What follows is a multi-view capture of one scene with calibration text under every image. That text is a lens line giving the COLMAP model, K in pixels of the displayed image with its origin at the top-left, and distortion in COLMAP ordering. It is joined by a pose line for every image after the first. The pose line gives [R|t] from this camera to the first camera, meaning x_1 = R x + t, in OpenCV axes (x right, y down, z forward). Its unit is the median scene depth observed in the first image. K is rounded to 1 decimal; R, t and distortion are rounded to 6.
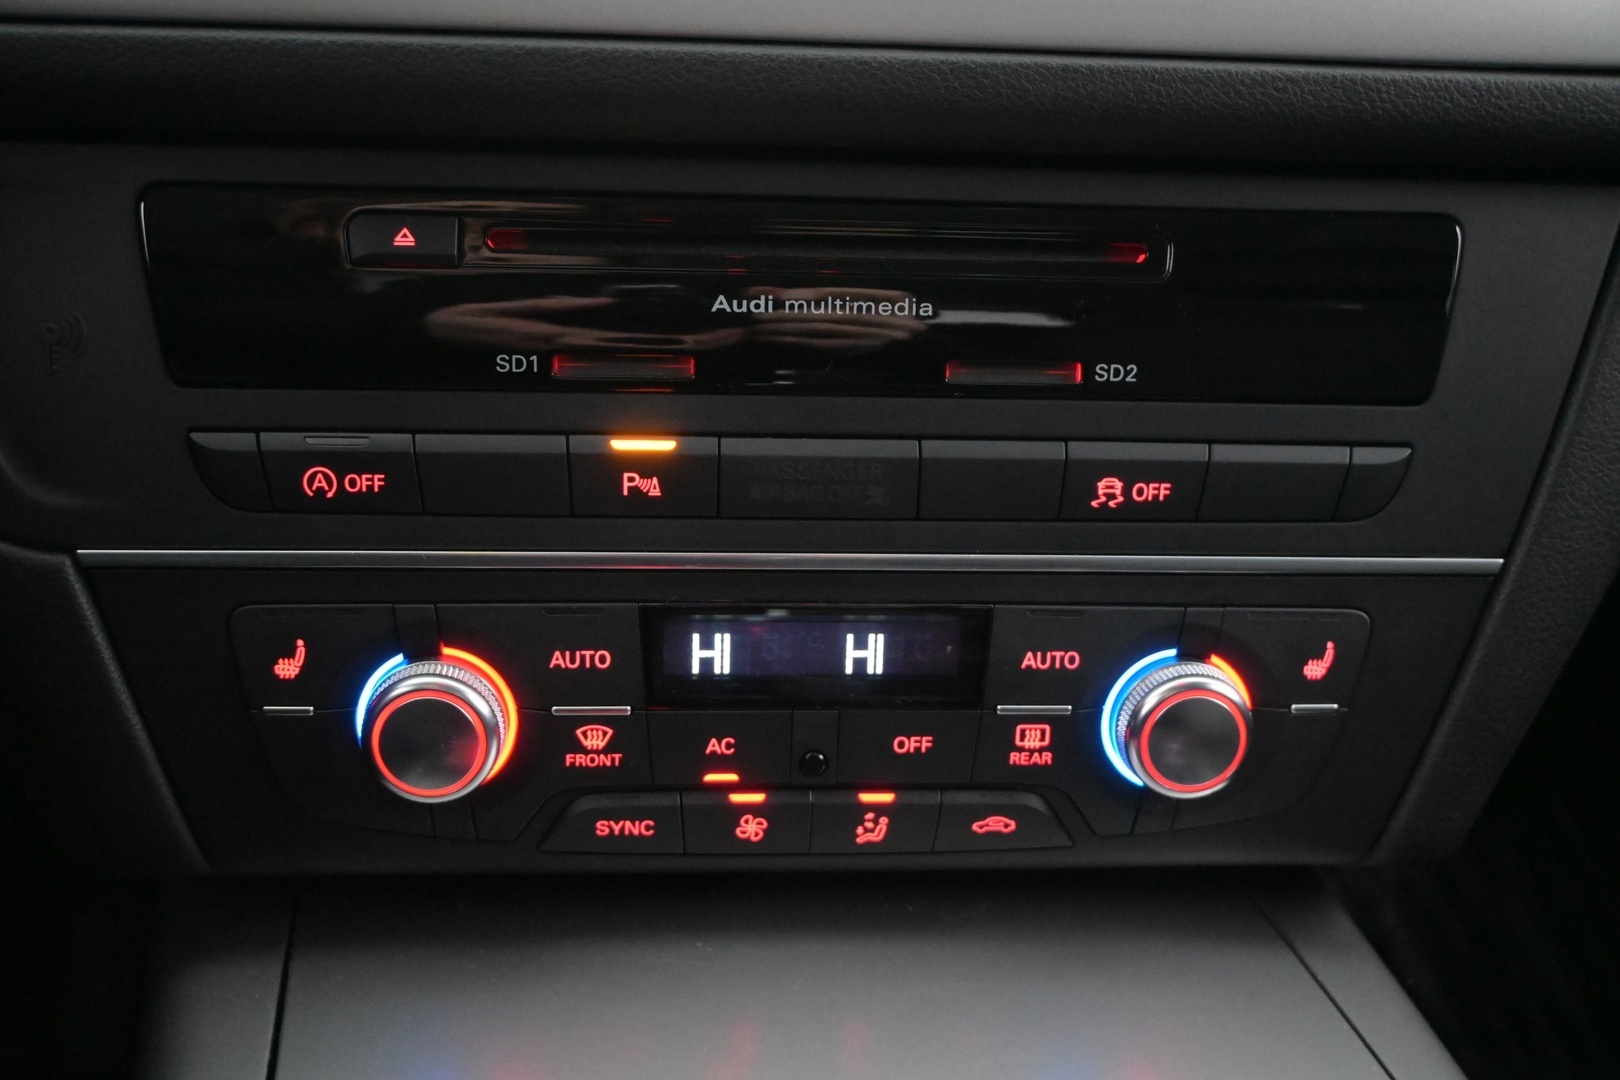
lens RADIAL K [[1712.5, 0, 811.0], [0, 1712.5, 541.9], [0, 0, 1]] dist [-0.012375, 0.000000]
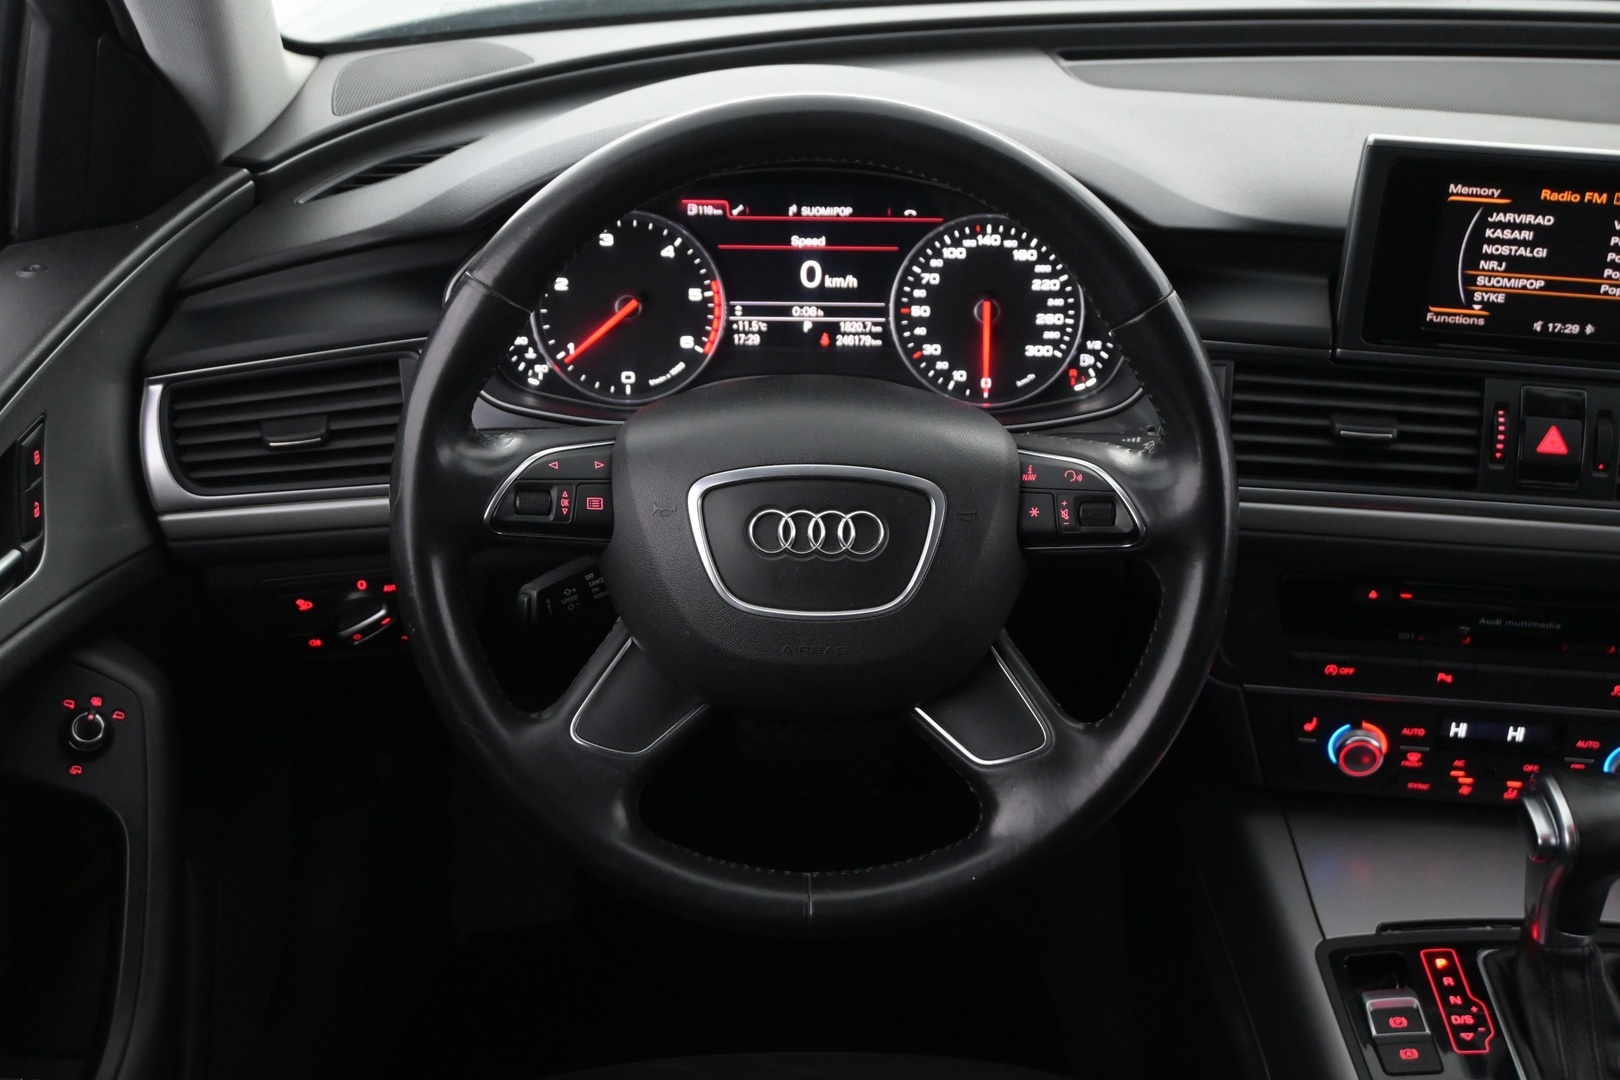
lens RADIAL K [[1982.8, 0, 819.9], [0, 1982.8, 531.7], [0, 0, 1]] dist [0.014864, 0.000000]
pose [[0.983383, 0.076777, -0.164511, -0.574235], [-0.039703, 0.975187, 0.217792, -0.912033], [0.177151, -0.207641, 0.962031, -2.216180]]
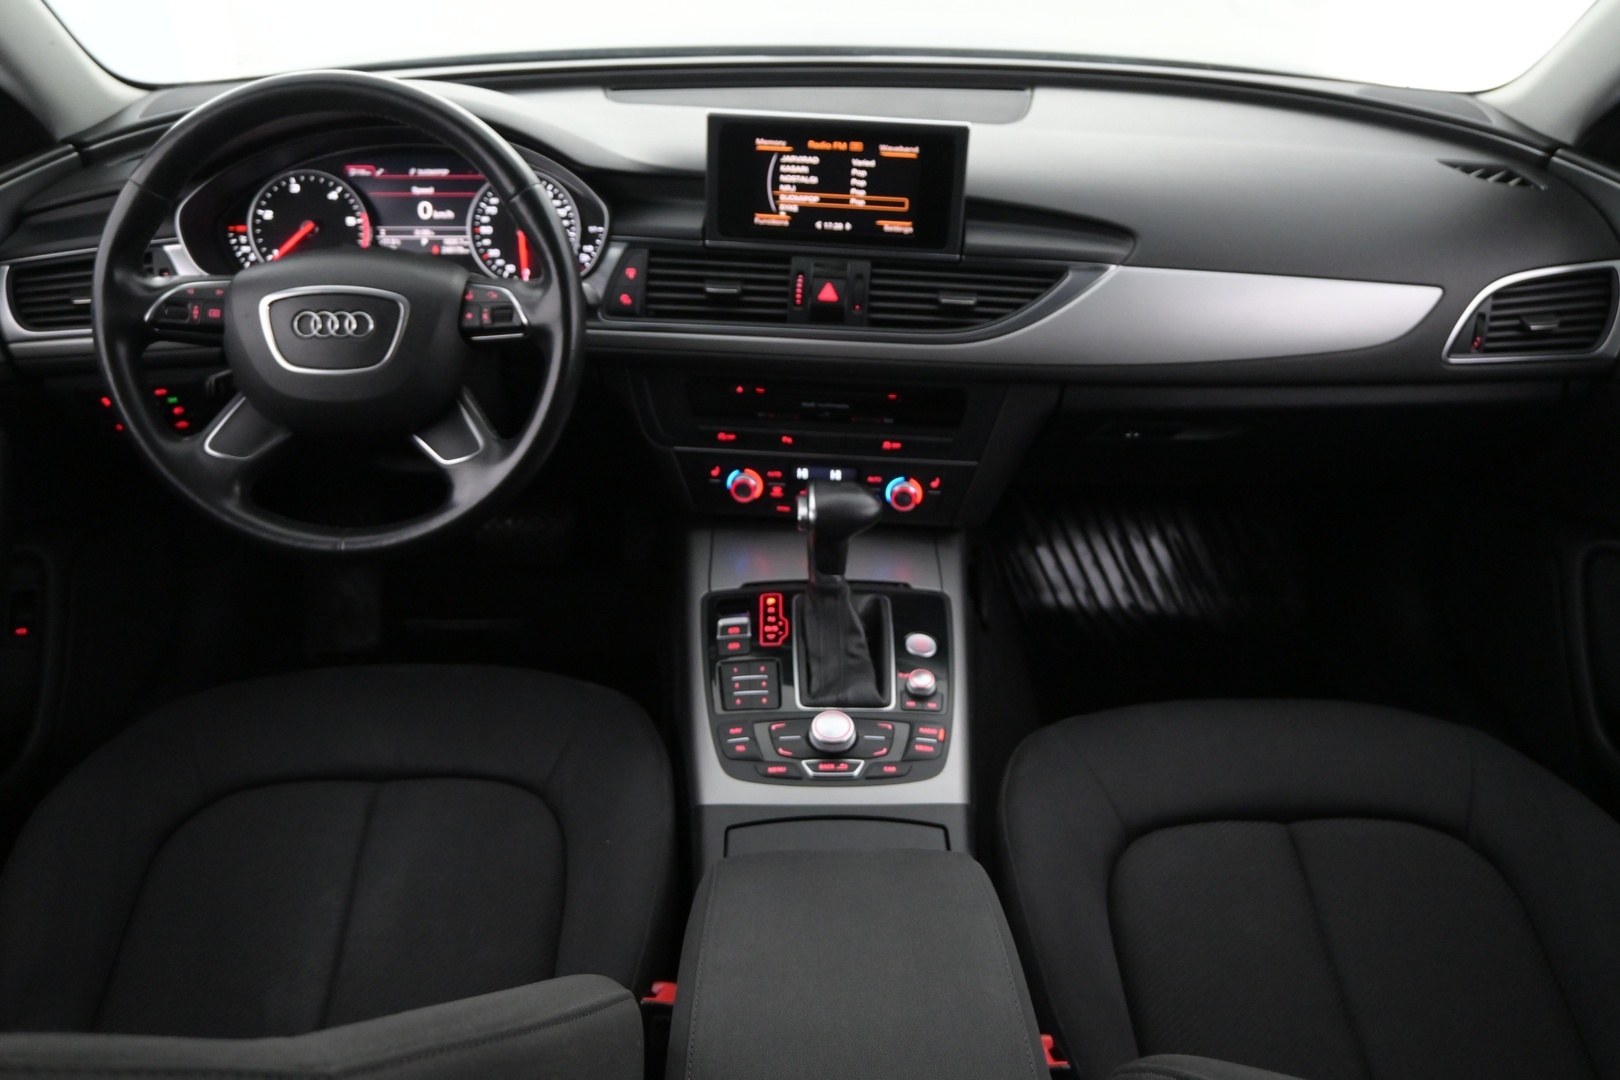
lens RADIAL K [[1364.9, 0, 810.7], [0, 1364.9, 531.9], [0, 0, 1]] dist [0.003234, -0.000391]
pose [[0.983886, 0.067765, -0.165456, 0.594796], [-0.028707, 0.973259, 0.227908, -0.633626], [0.176476, -0.219486, 0.959522, -2.621494]]
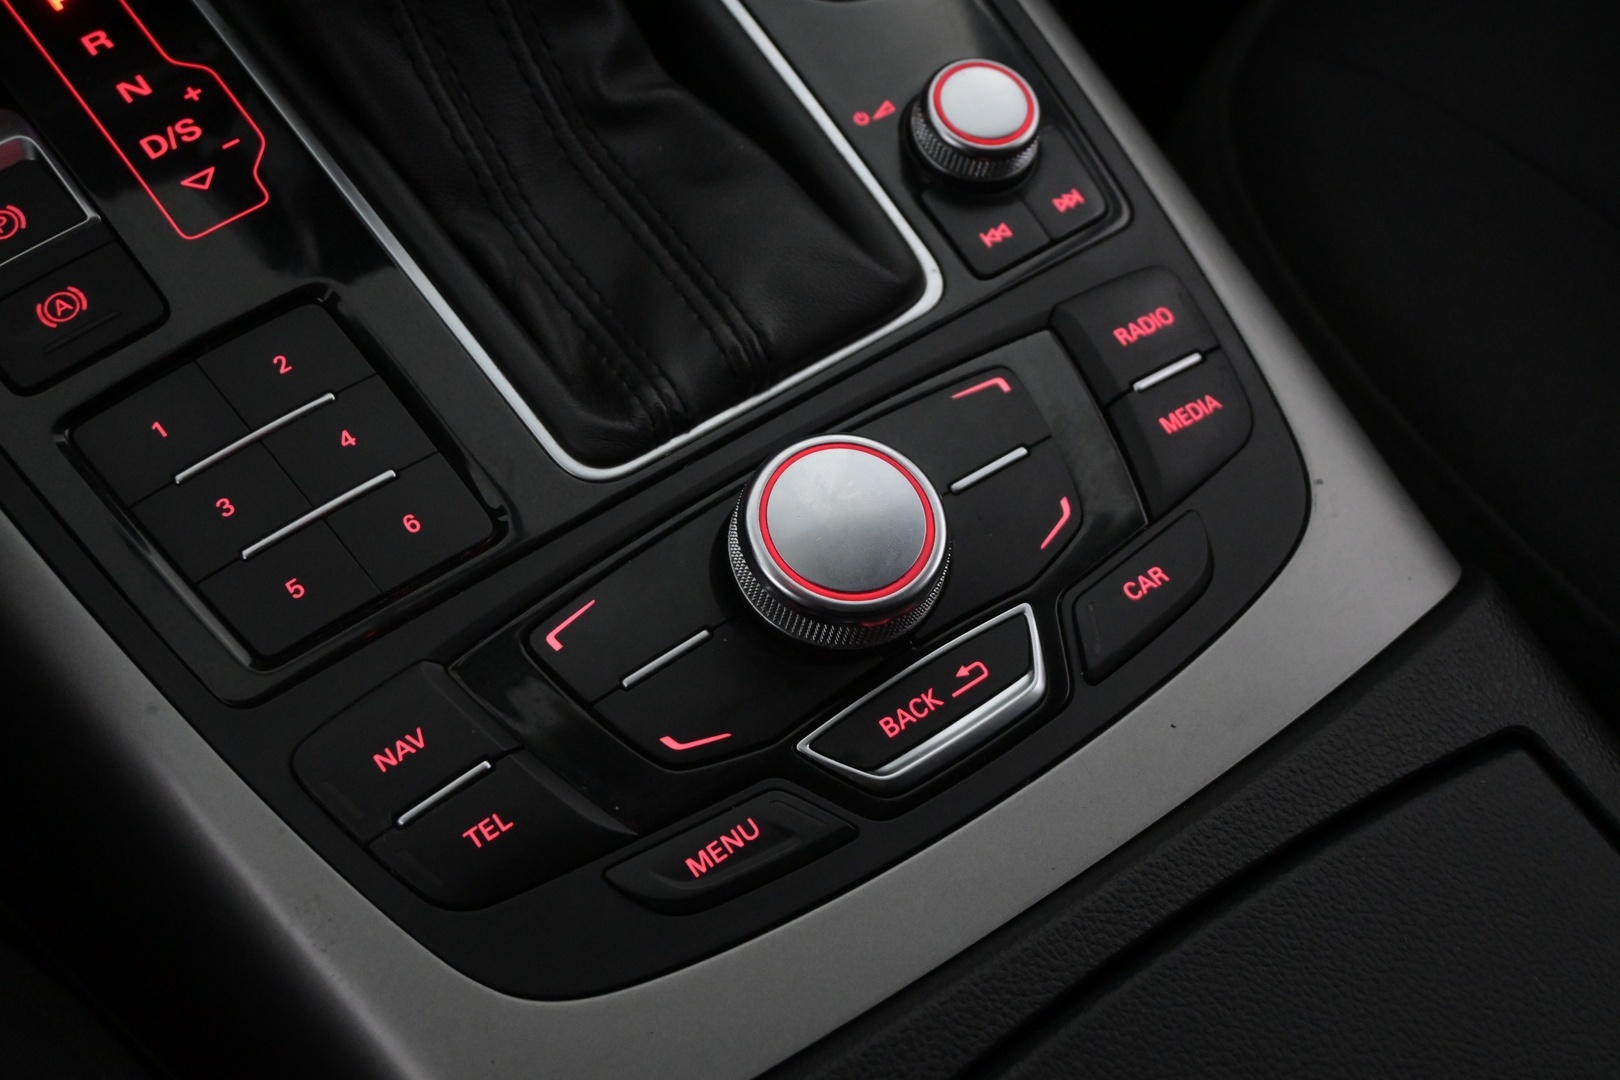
lens RADIAL K [[2634.1, 0, 813.5], [0, 2634.1, 537.0], [0, 0, 1]] dist [0.020028, 0.000000]
pose [[0.901324, -0.342547, 0.265099, -0.194327], [0.104738, 0.766227, 0.633976, -0.253343], [-0.420292, -0.543652, 0.726496, -0.563628]]
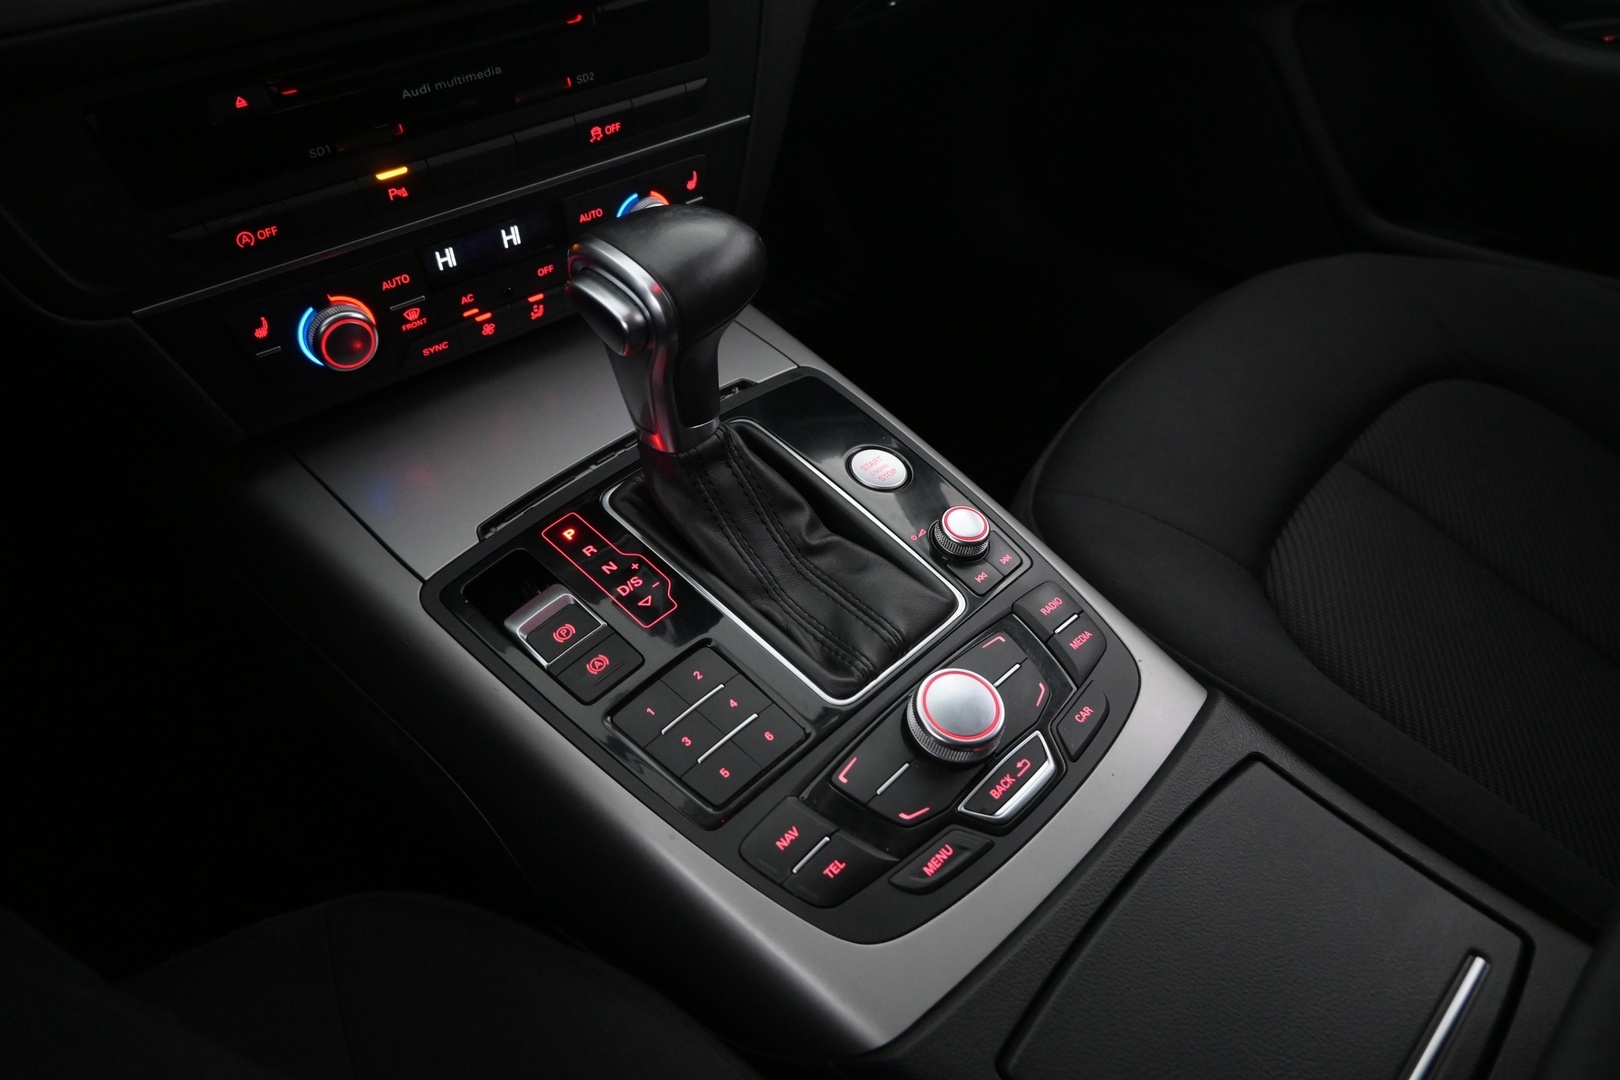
lens RADIAL K [[1116.3, 0, 809.7], [0, 1116.3, 537.5], [0, 0, 1]] dist [0.001341, 0.002243]
pose [[0.826023, -0.408805, 0.388027, -0.371978], [0.190287, 0.850279, 0.490731, -0.240475], [-0.530544, -0.331518, 0.780140, -0.451735]]
